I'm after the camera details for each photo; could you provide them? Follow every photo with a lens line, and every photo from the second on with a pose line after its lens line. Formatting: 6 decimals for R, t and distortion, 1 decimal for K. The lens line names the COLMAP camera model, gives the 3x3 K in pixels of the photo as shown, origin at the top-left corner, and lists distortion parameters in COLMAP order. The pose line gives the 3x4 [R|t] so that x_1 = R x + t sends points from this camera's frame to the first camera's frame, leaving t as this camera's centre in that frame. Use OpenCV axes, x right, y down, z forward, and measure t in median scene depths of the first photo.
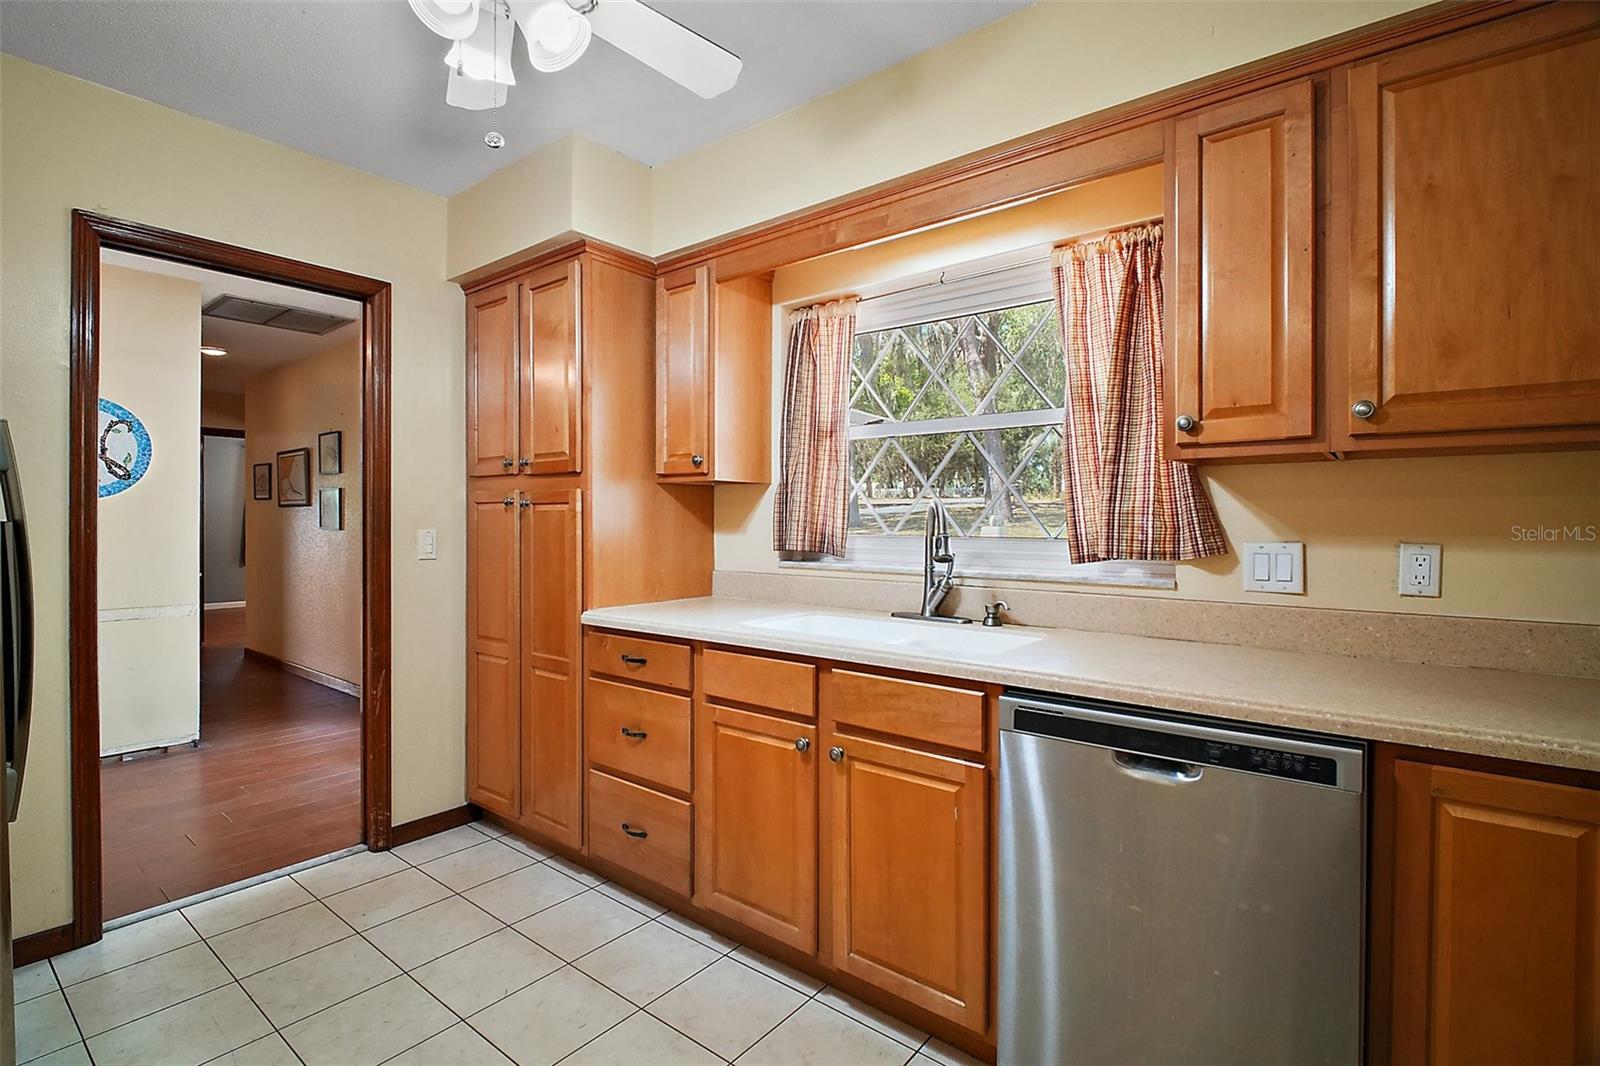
lens RADIAL K [[760.0, 0, 793.8], [0, 760.0, 525.1], [0, 0, 1]] dist [-0.001128, -0.001245]
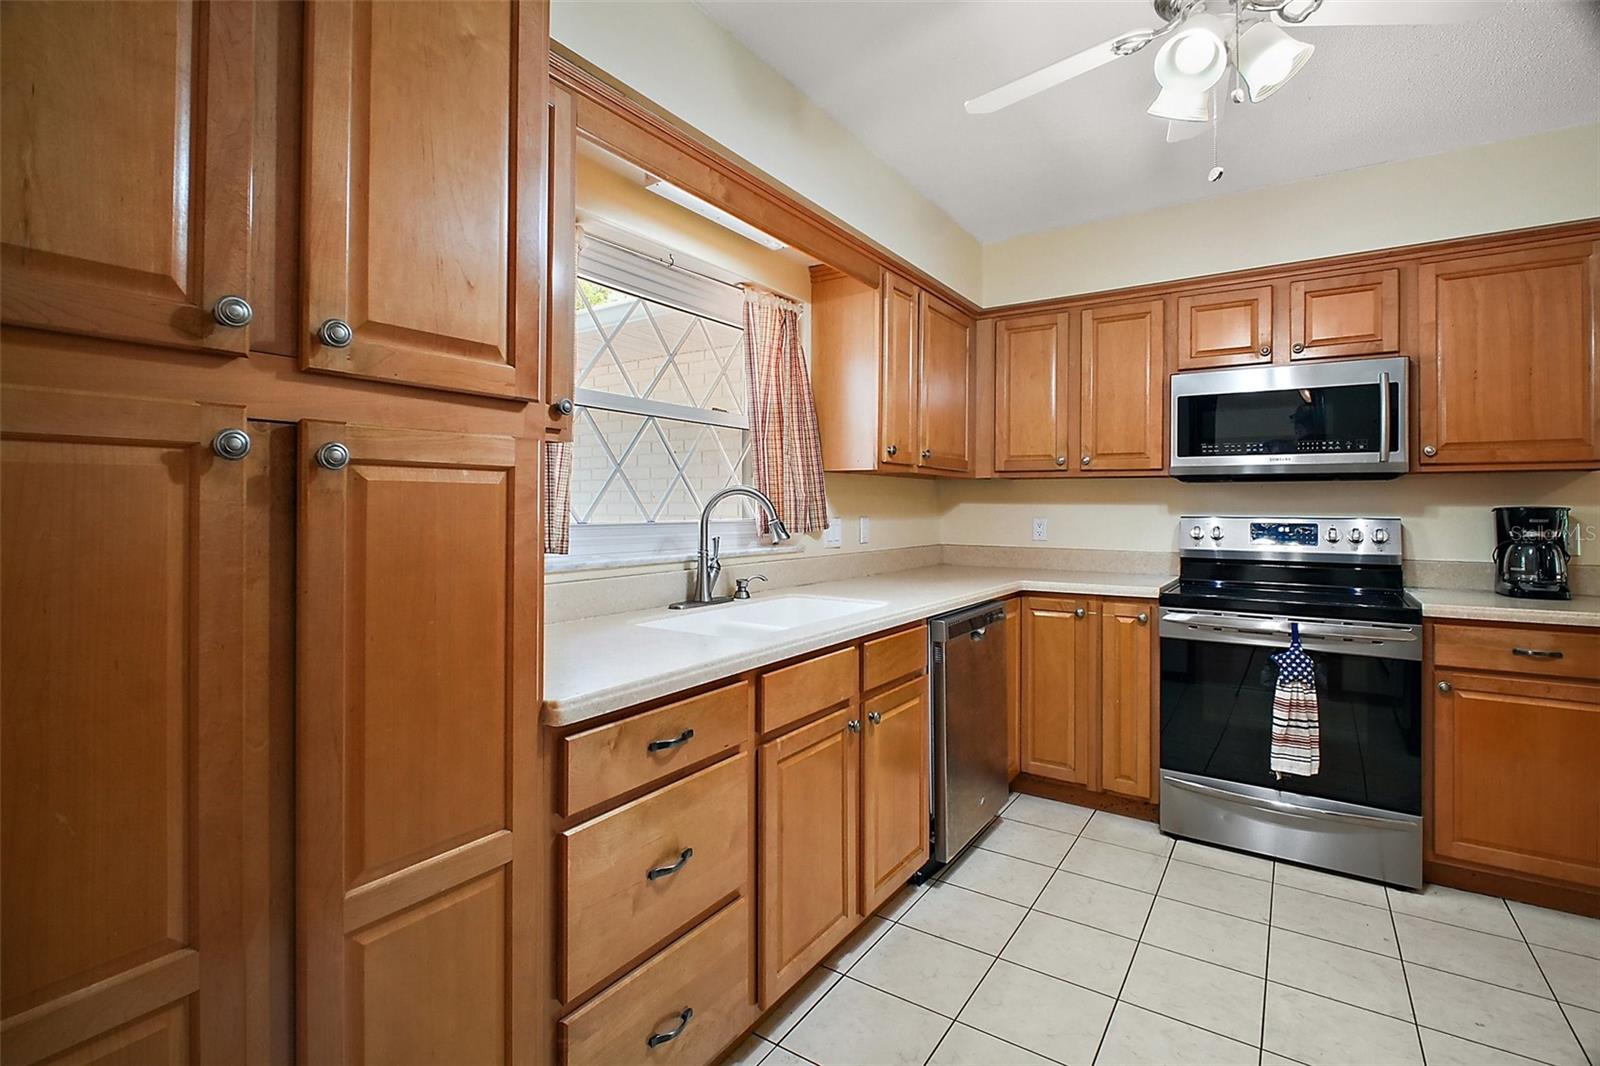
lens RADIAL K [[740.7, 0, 801.7], [0, 740.7, 500.2], [0, 0, 1]] dist [-0.001330, -0.000977]
pose [[-0.088724, 0.004210, 0.996047, -0.926145], [0.000548, 0.999991, -0.004178, -0.011144], [-0.996056, 0.000175, -0.088725, 1.096360]]
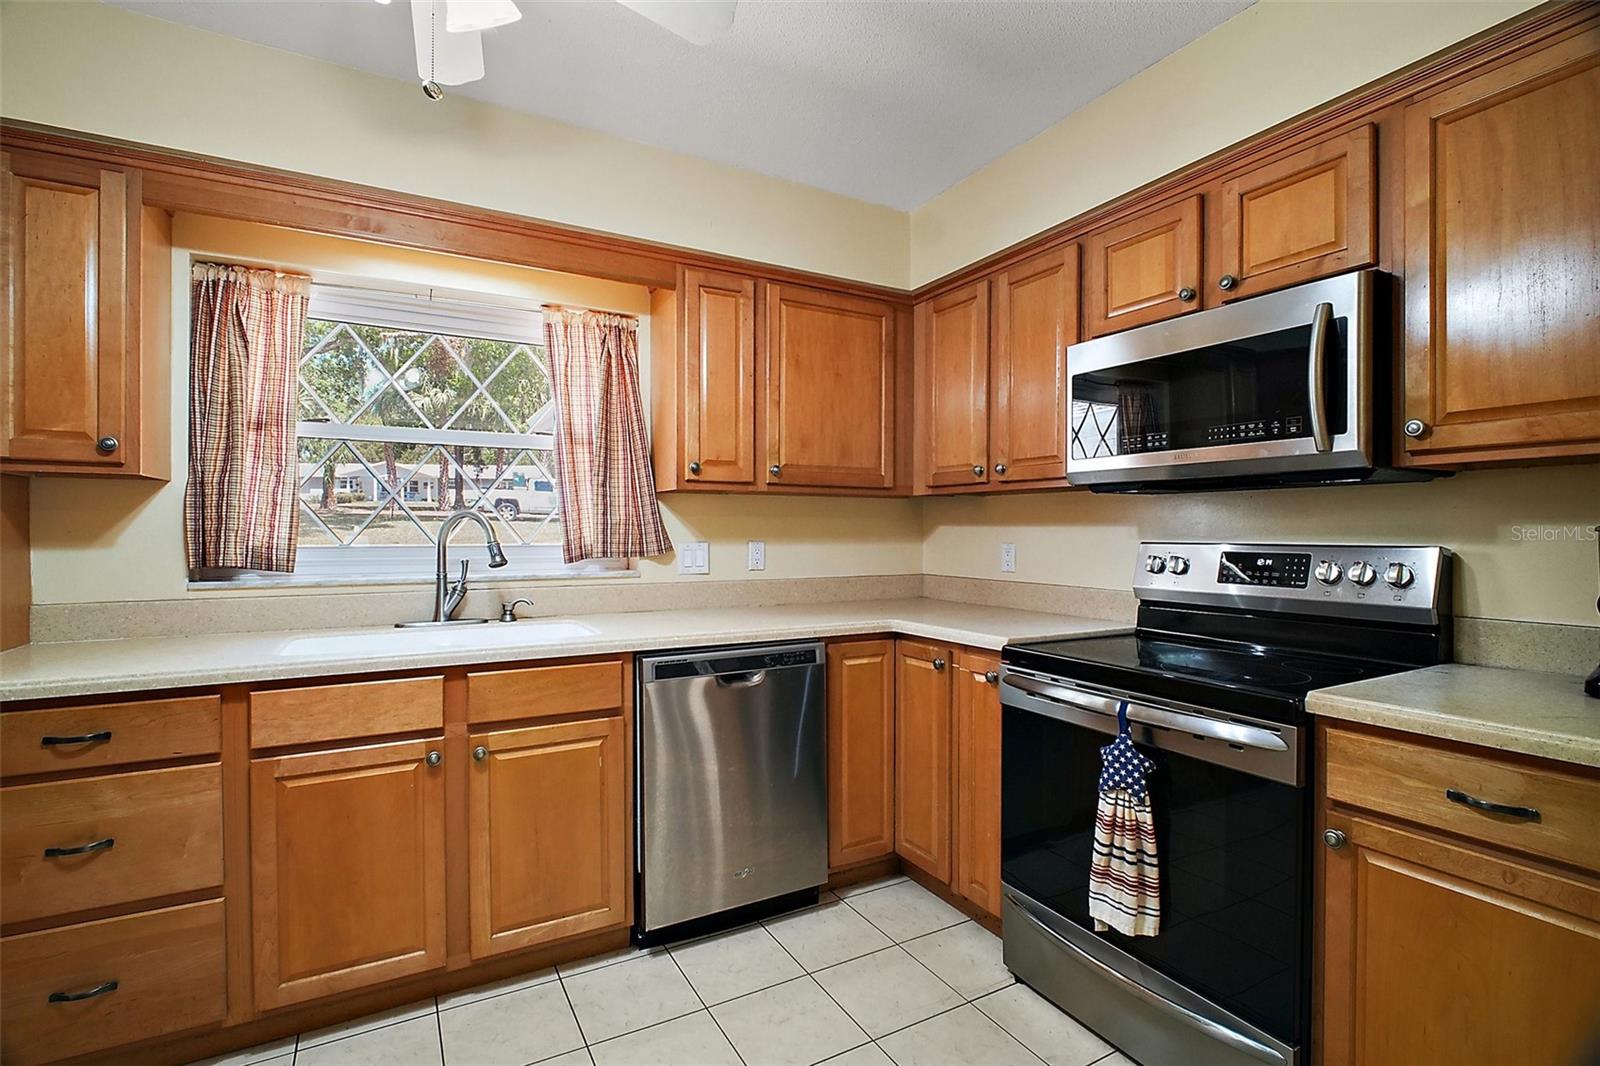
lens RADIAL K [[744.0, 0, 790.9], [0, 744.0, 533.7], [0, 0, 1]] dist [-0.000158, -0.000381]
pose [[0.378154, -0.007892, 0.925709, -0.668025], [0.005427, 0.999965, 0.006307, -0.004697], [-0.925727, 0.002639, 0.378183, 0.197159]]
